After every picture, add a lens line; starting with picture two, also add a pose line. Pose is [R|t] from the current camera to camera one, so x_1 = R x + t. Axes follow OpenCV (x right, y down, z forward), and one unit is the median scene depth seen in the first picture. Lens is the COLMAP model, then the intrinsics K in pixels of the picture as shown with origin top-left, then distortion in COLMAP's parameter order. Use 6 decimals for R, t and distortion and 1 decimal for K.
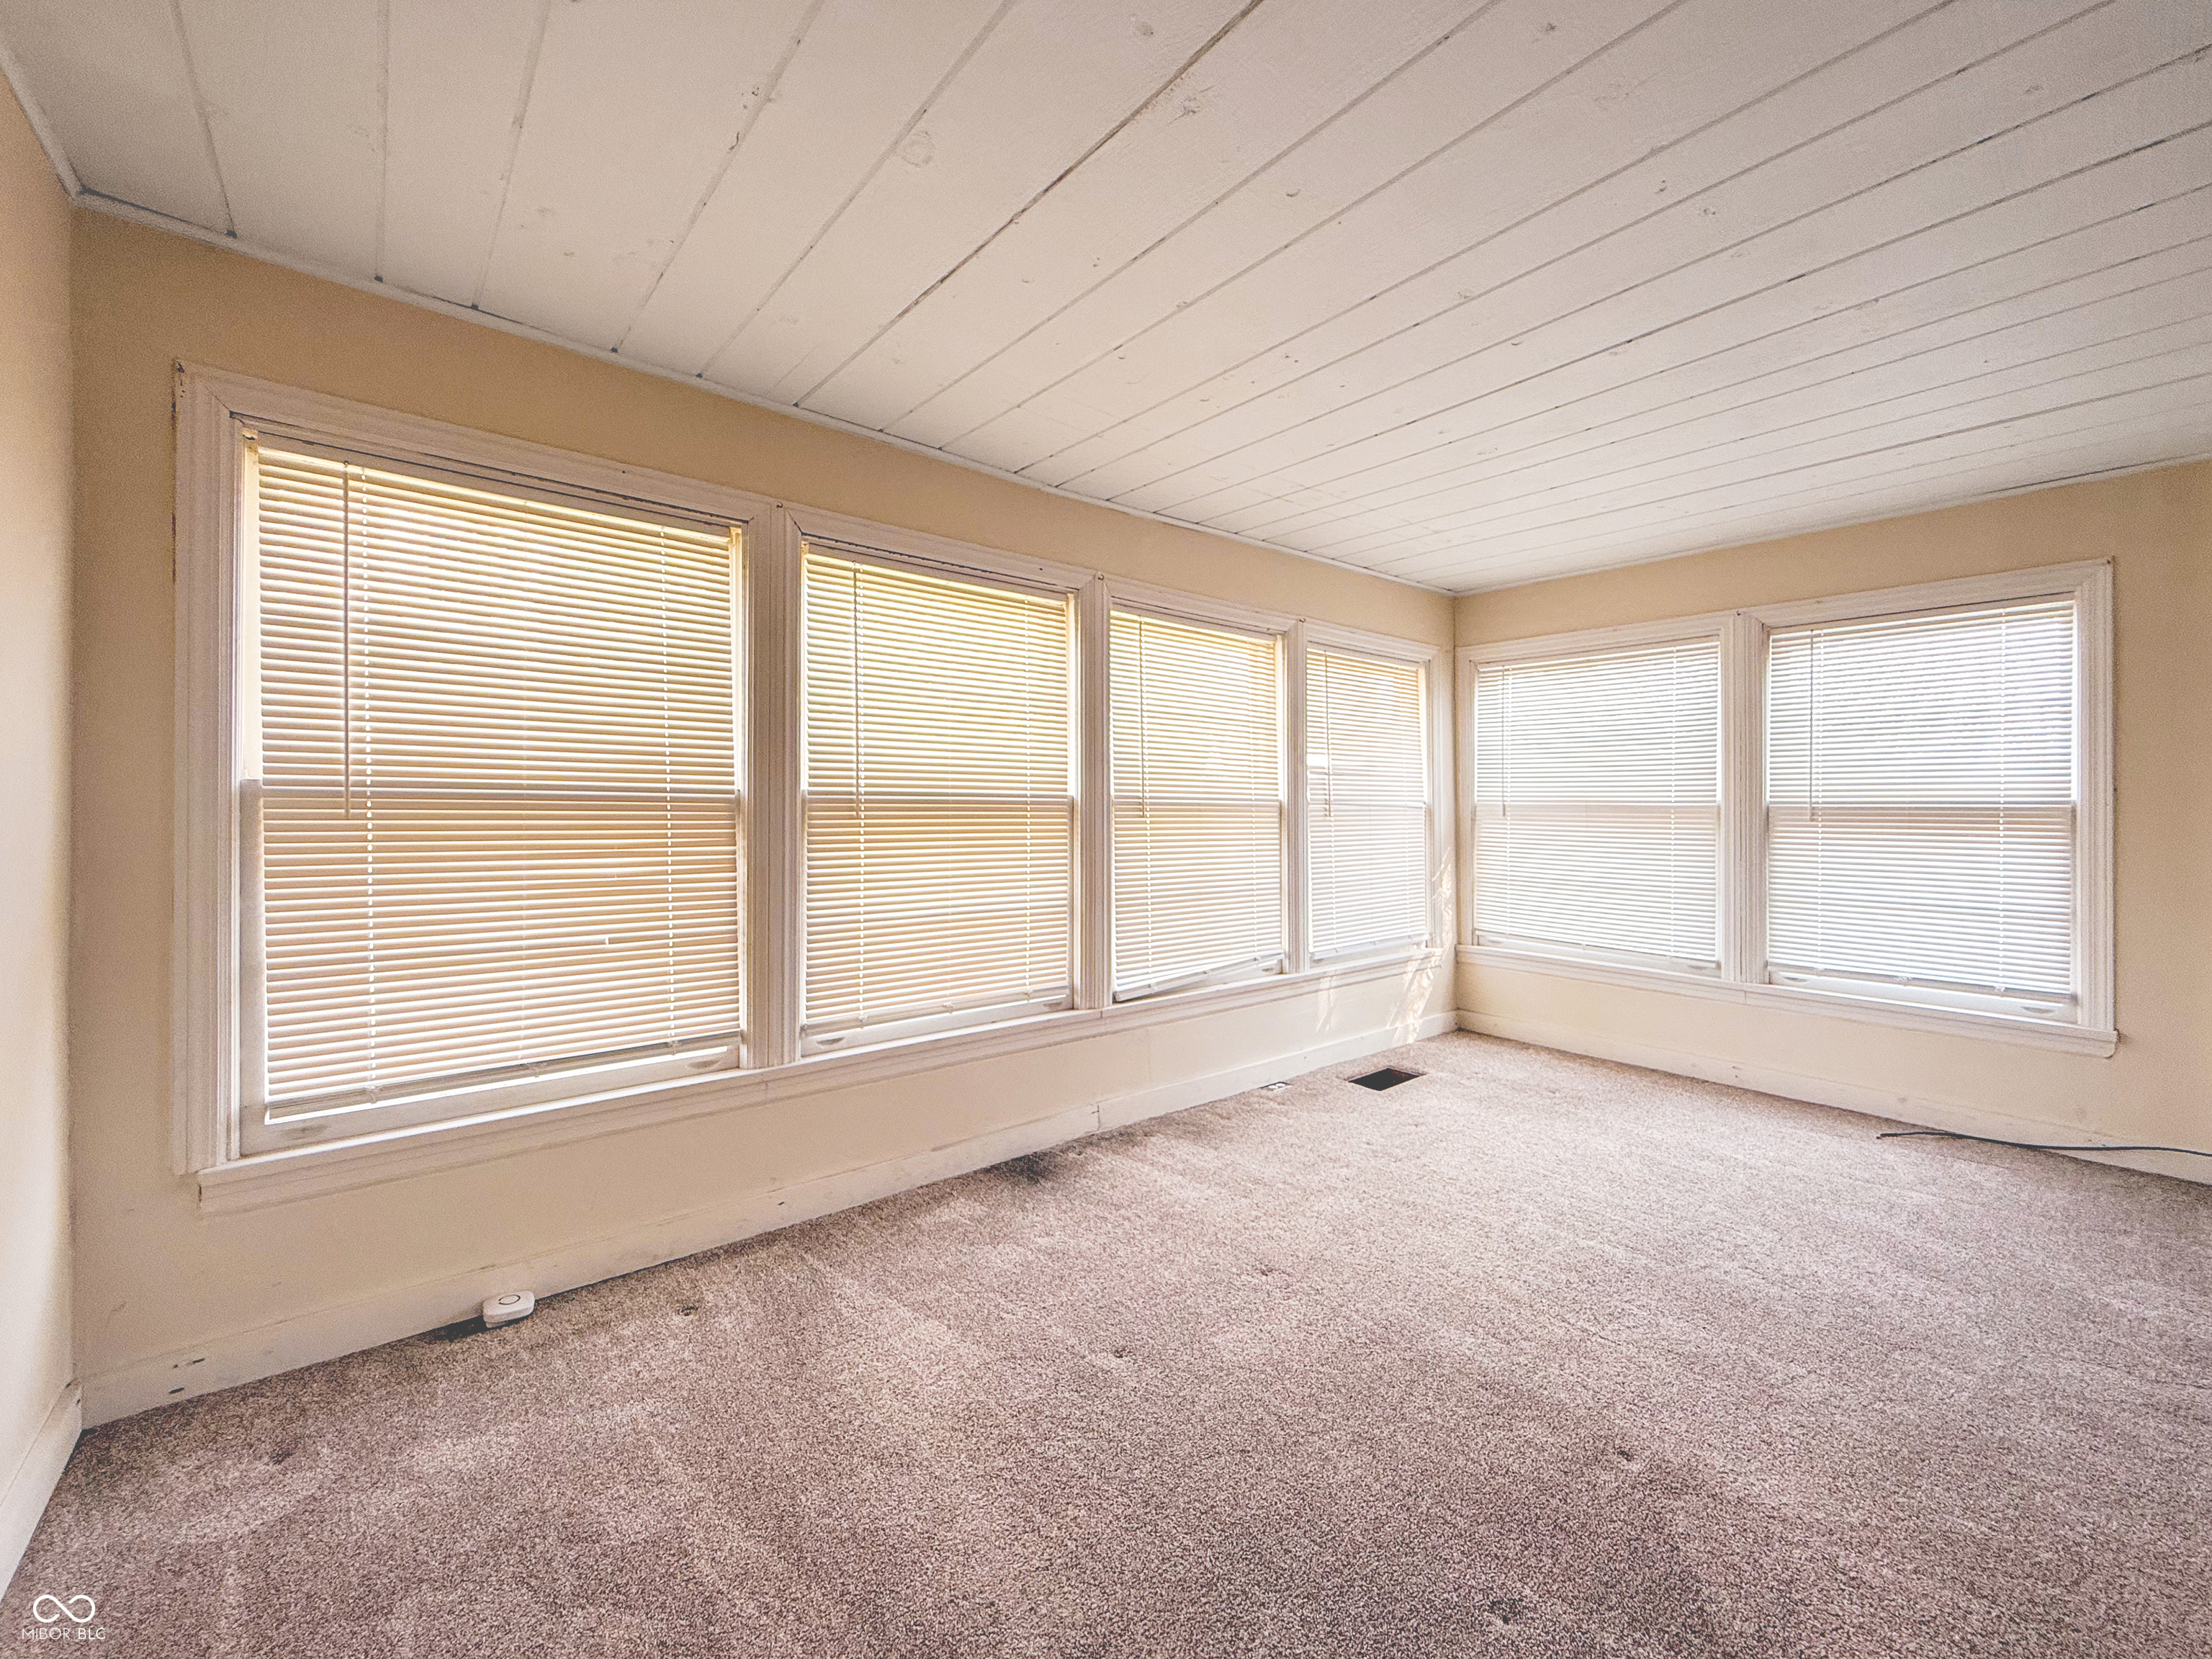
lens RADIAL K [[889.9, 0, 1103.8], [0, 889.9, 813.9], [0, 0, 1]] dist [0.000387, 0.000192]
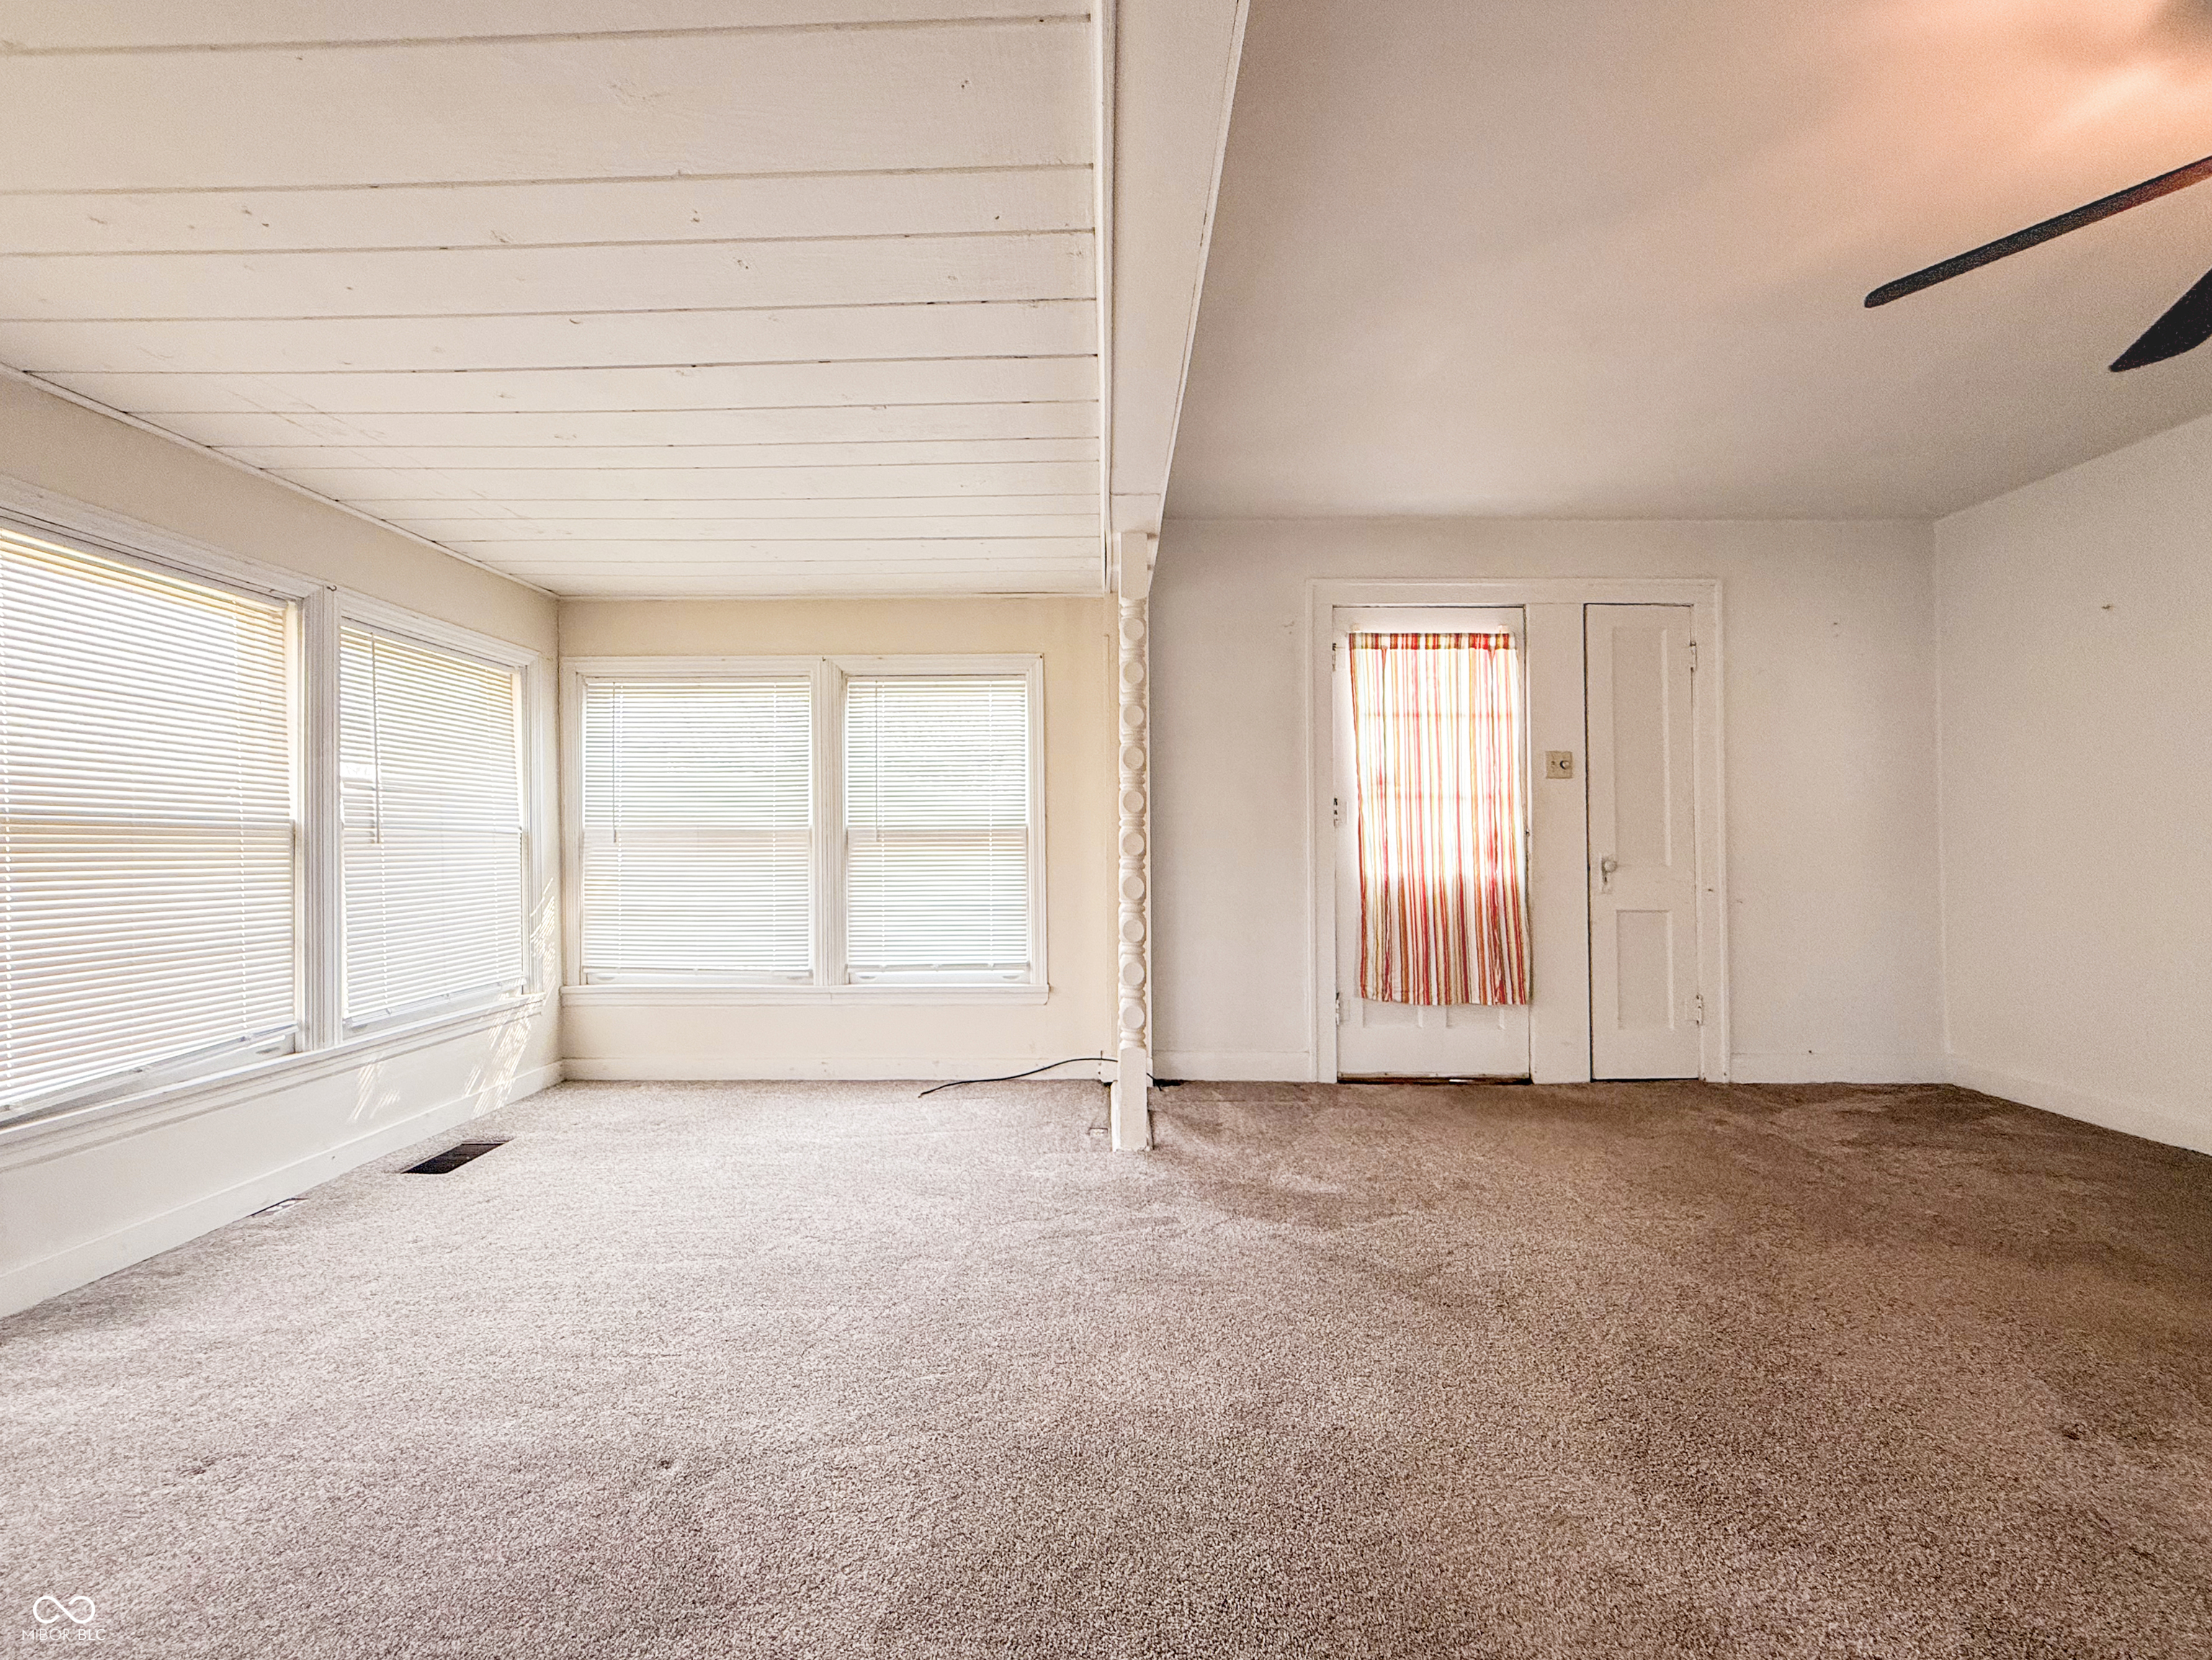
lens RADIAL K [[924.5, 0, 1097.1], [0, 924.5, 829.6], [0, 0, 1]] dist [0.001422, -0.000181]
pose [[0.648557, 0.002098, 0.761163, 0.049603], [0.016574, 0.999720, -0.016878, 0.018128], [-0.760985, 0.023562, 0.648341, -0.020765]]
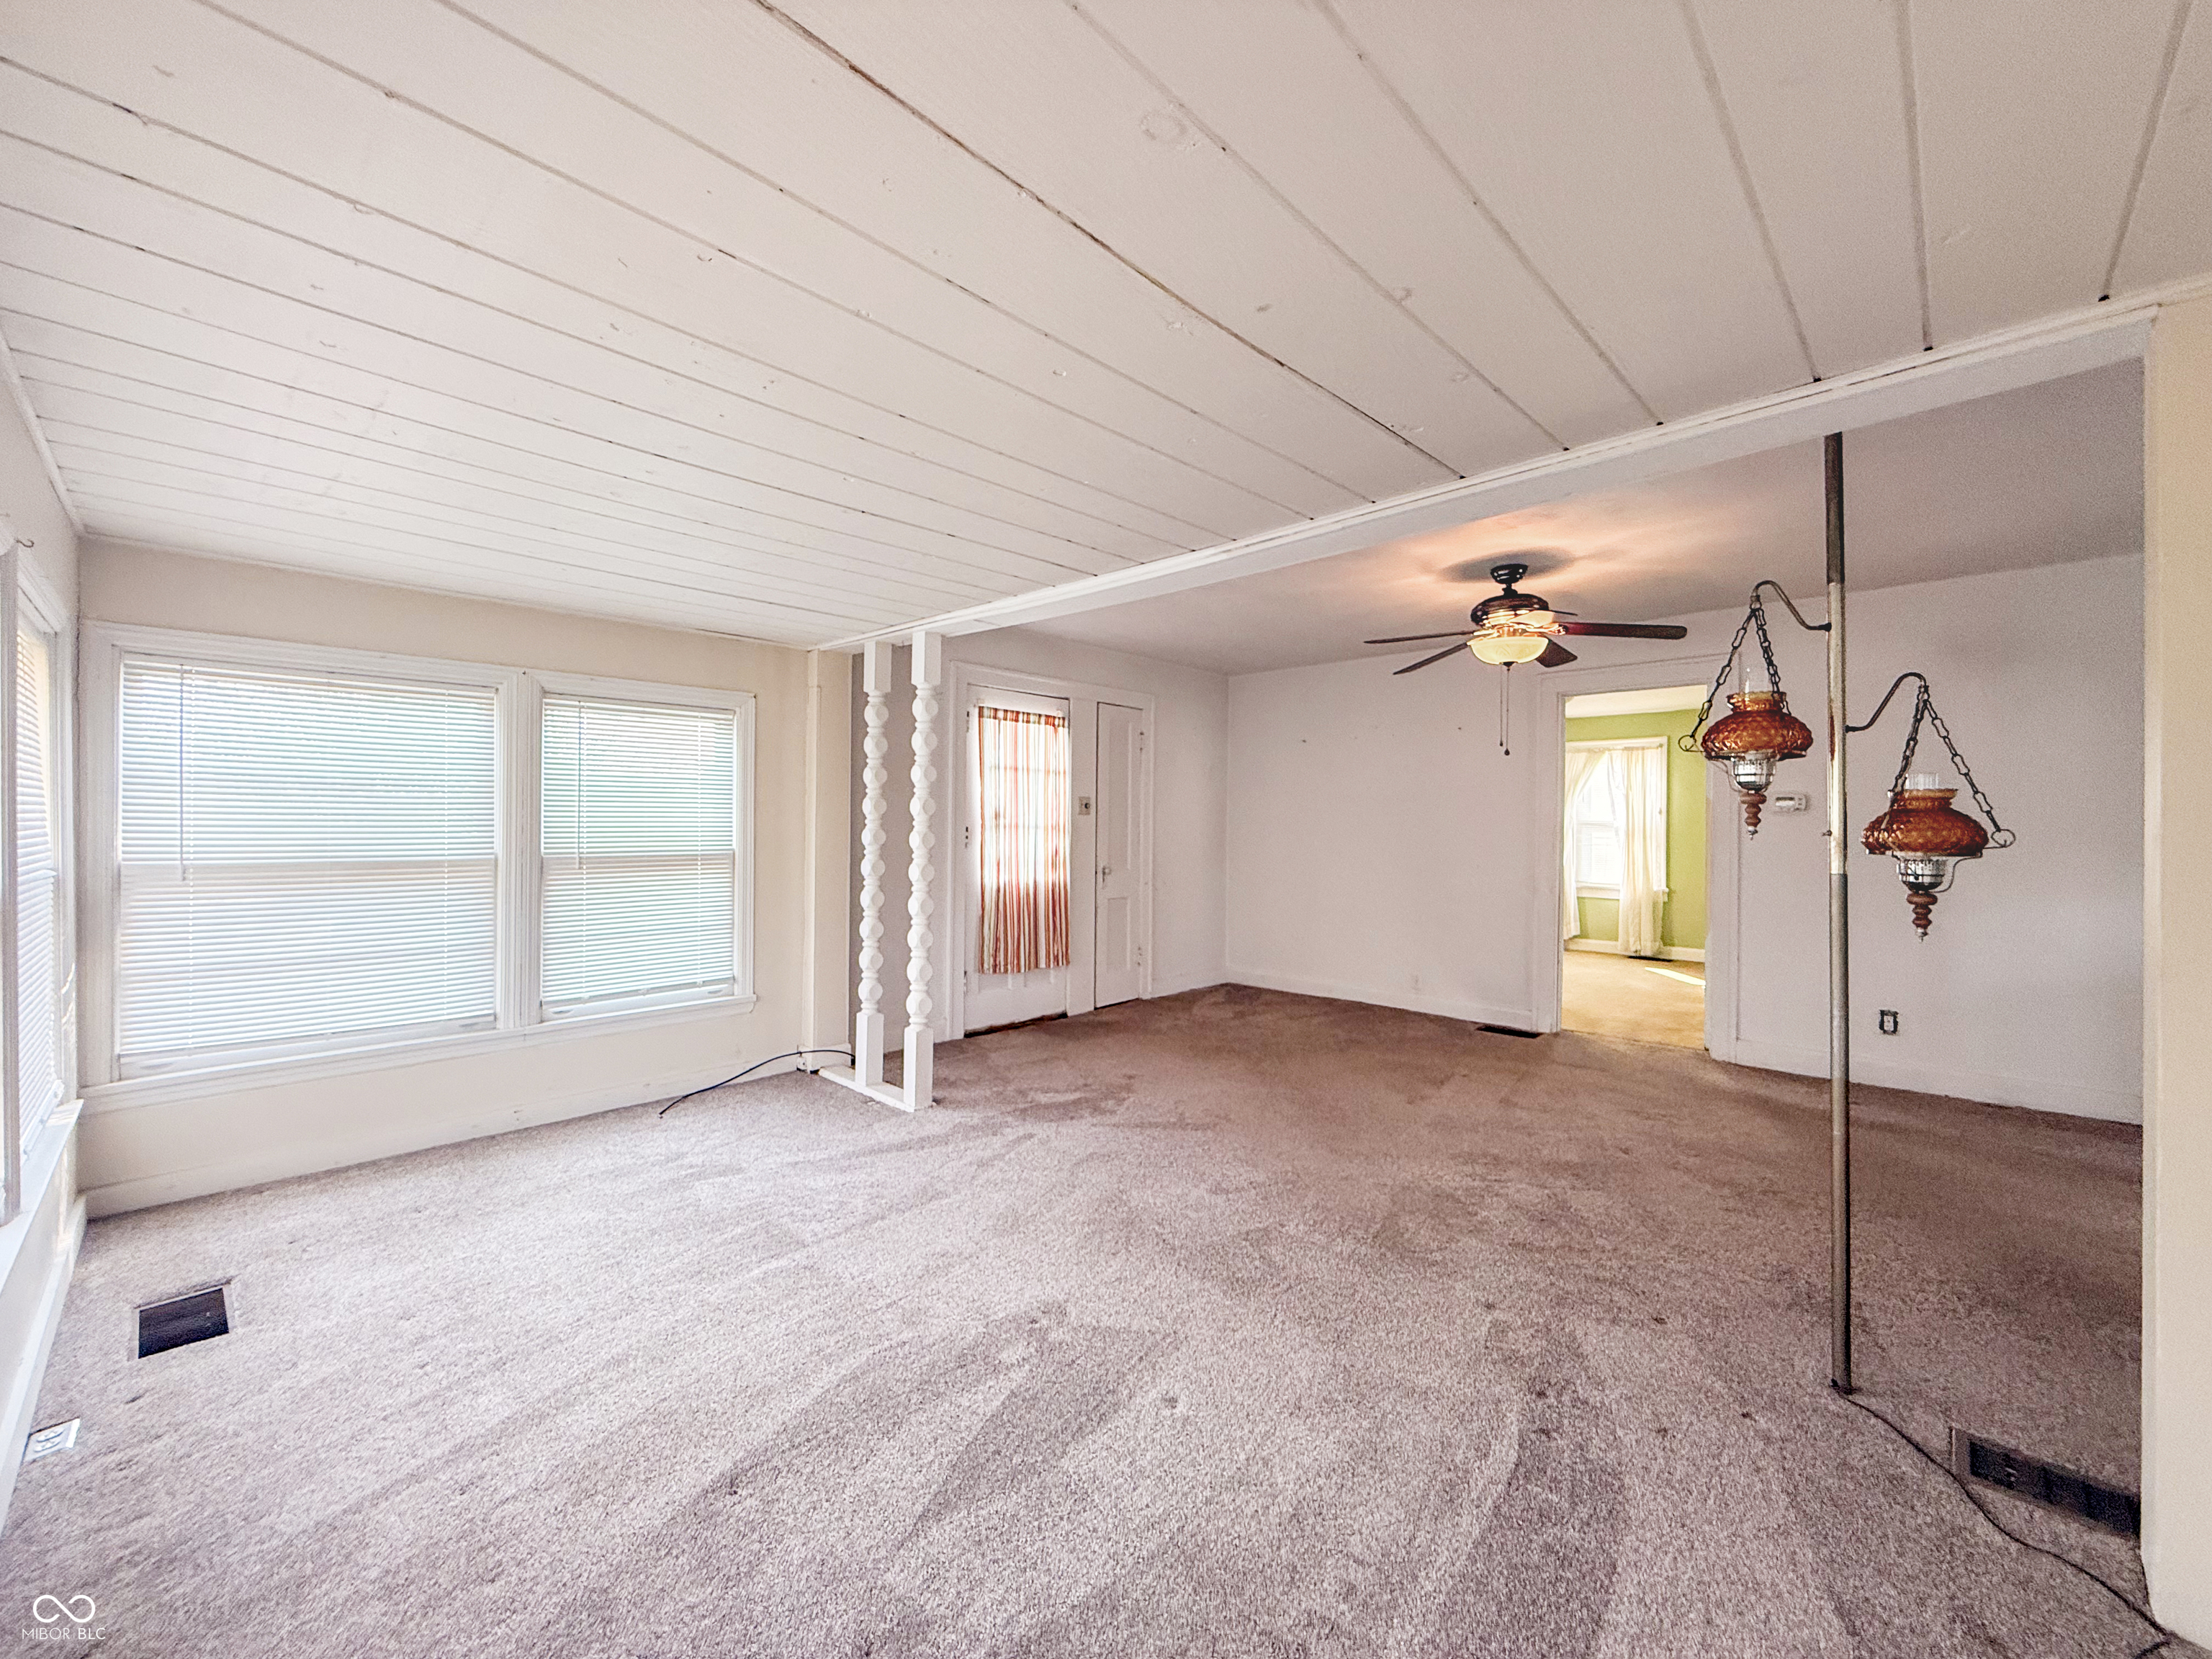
lens RADIAL K [[870.7, 0, 1106.0], [0, 870.7, 829.5], [0, 0, 1]] dist [-0.001284, -0.000218]
pose [[-0.103489, -0.013589, 0.994538, -0.377333], [0.005254, 0.999885, 0.014209, -0.054886], [-0.994617, 0.006696, -0.103406, 0.444917]]
